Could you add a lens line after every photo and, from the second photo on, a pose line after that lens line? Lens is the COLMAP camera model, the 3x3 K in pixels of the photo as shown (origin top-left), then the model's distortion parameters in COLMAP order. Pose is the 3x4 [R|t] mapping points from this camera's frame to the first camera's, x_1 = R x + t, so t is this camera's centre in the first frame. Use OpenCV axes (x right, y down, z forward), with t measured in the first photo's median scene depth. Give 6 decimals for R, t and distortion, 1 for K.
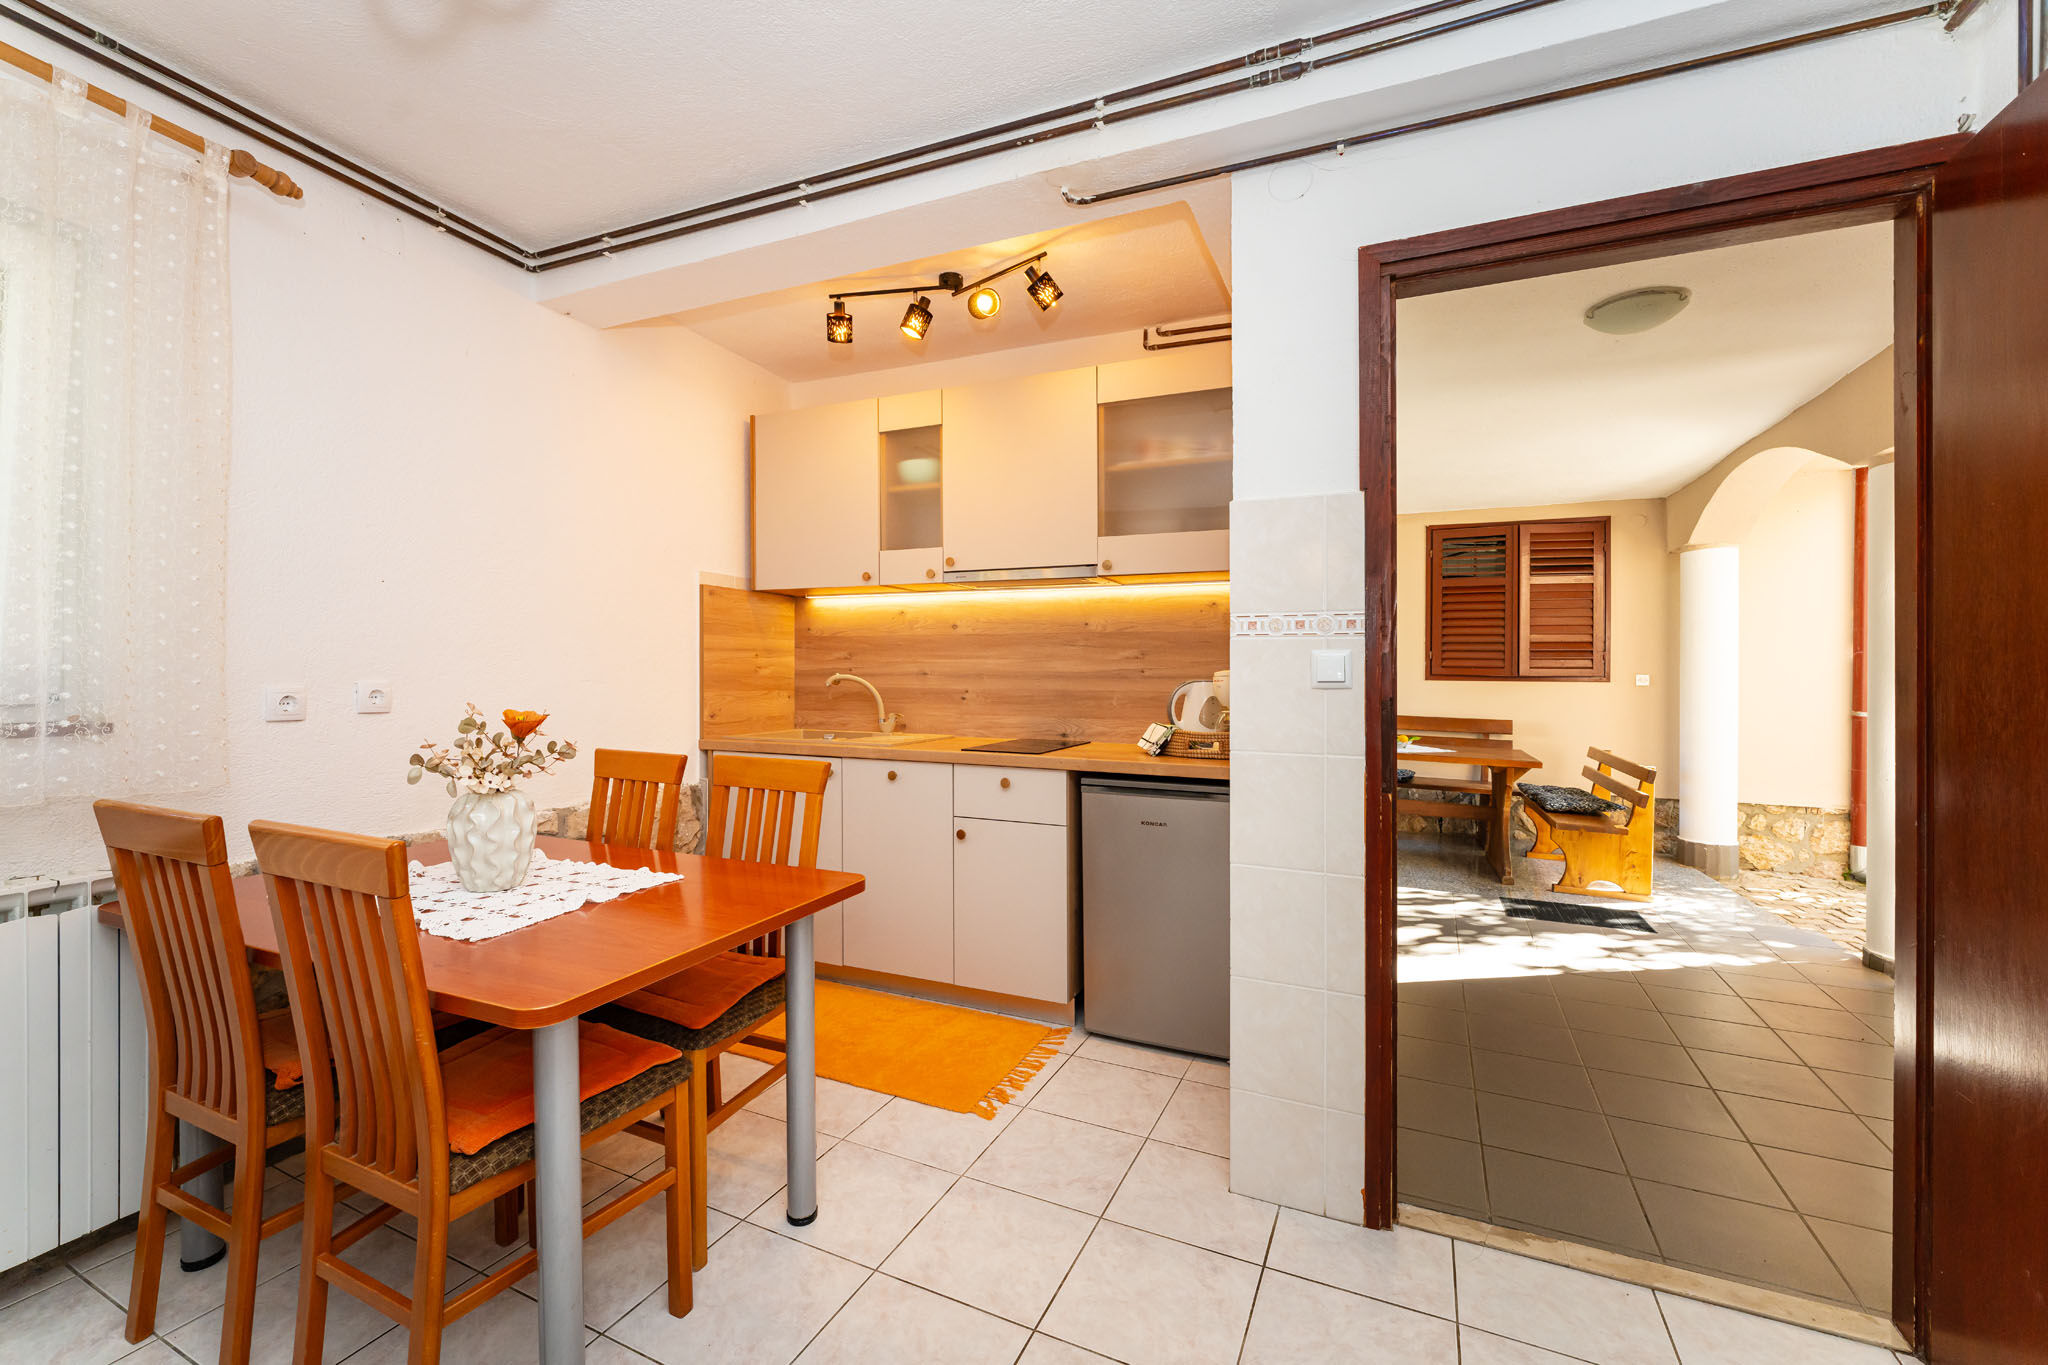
lens RADIAL K [[855.1, 0, 1028.1], [0, 855.1, 669.5], [0, 0, 1]] dist [-0.008190, -0.000324]
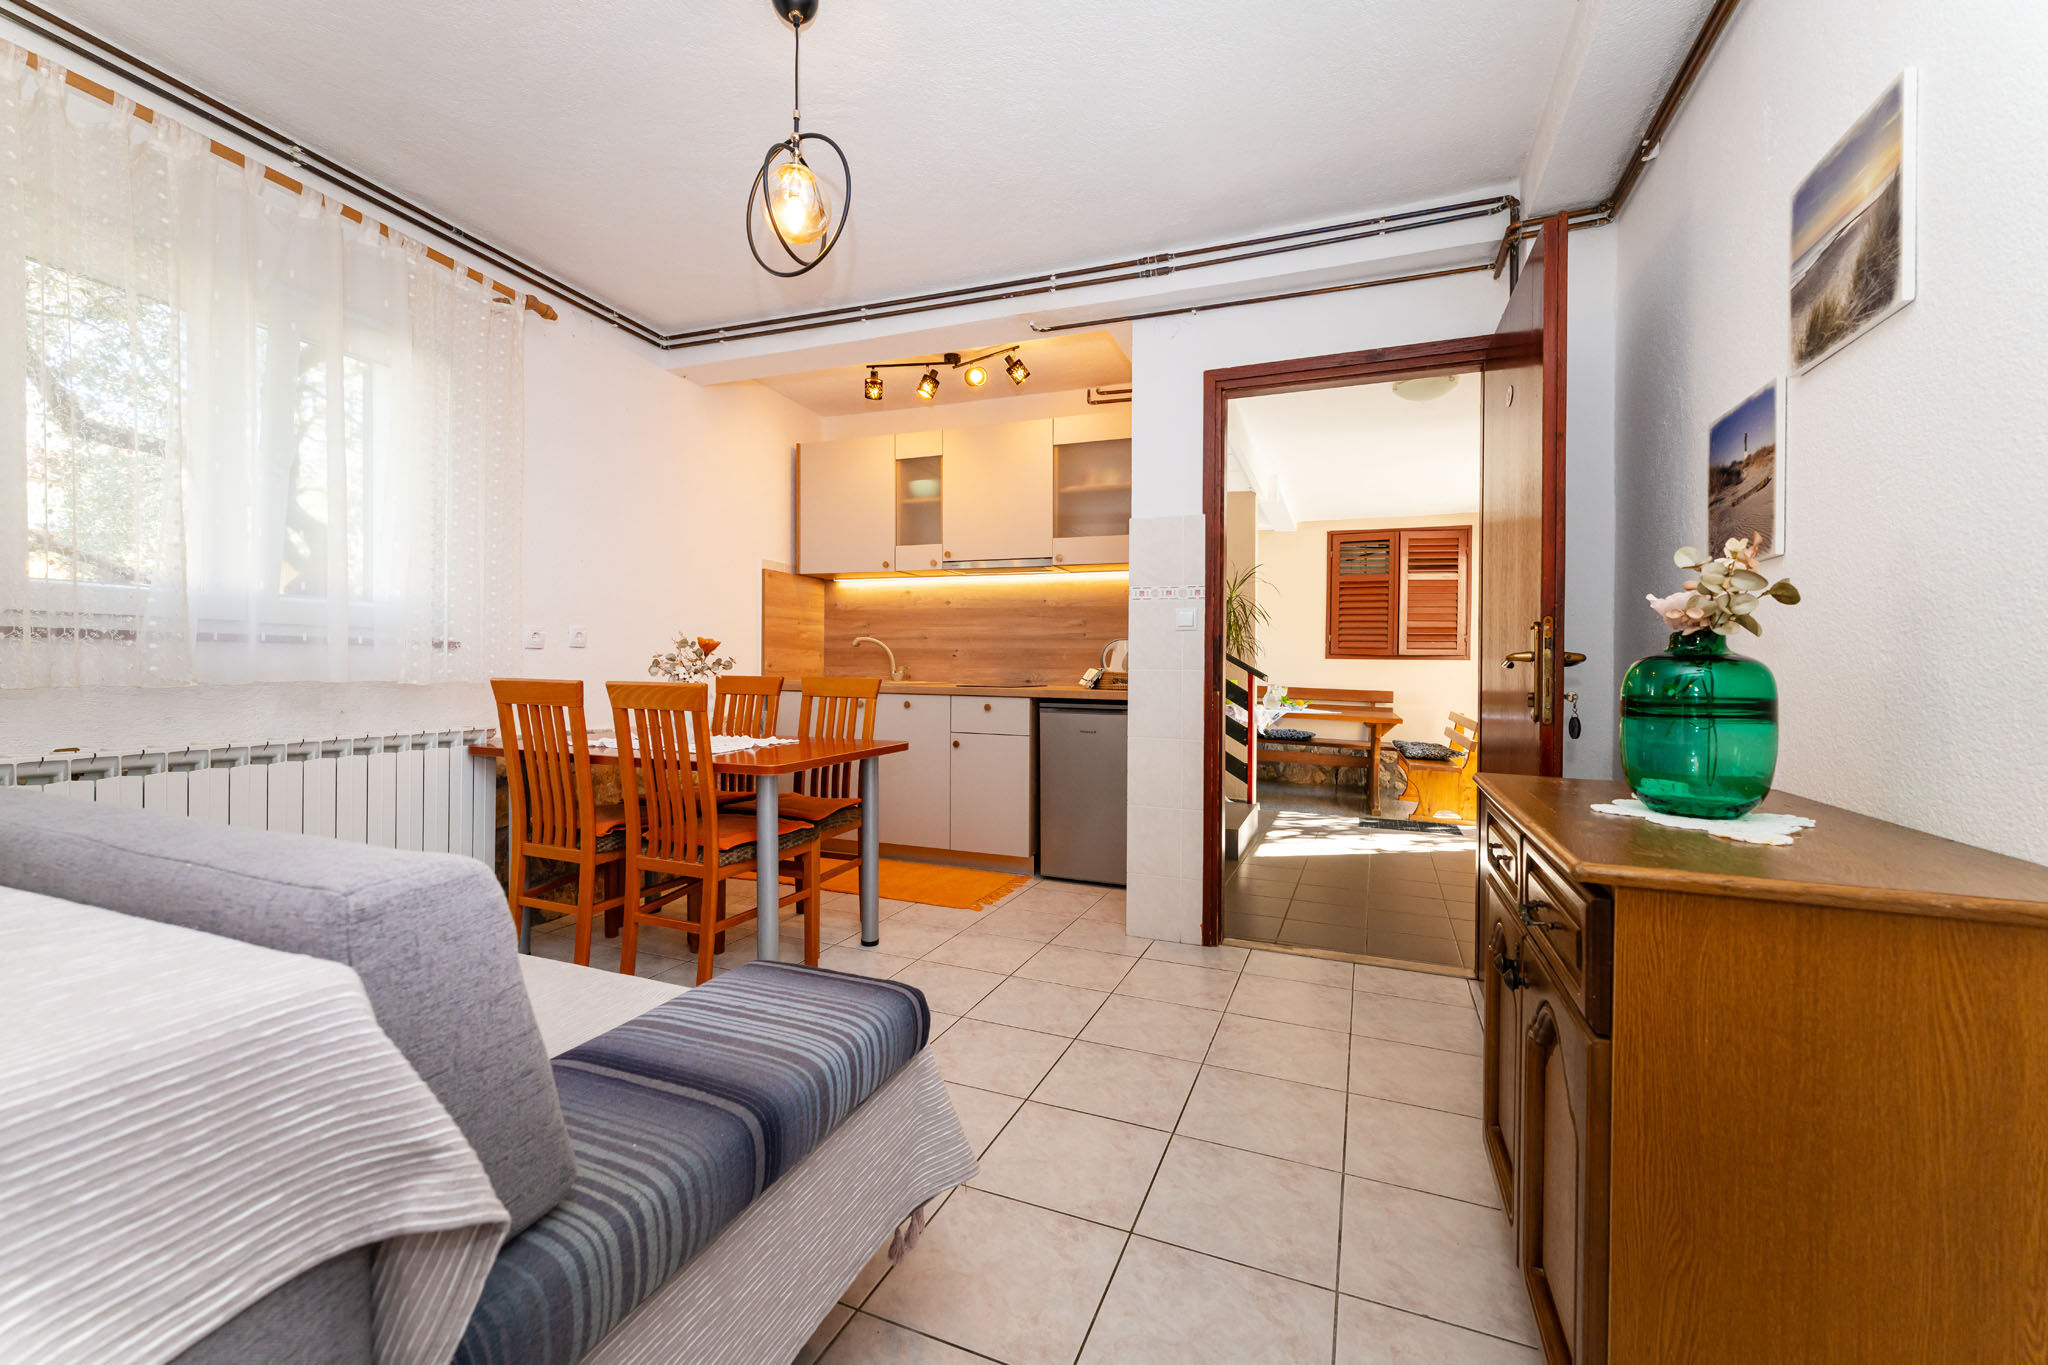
lens RADIAL K [[840.9, 0, 1024.0], [0, 840.9, 682.5], [0, 0, 1]] dist [0.000849, 0.000071]
pose [[0.999265, 0.007302, 0.037641, -0.018837], [-0.008062, 0.999765, 0.020099, 0.061359], [-0.037485, -0.020388, 0.999089, -0.428125]]
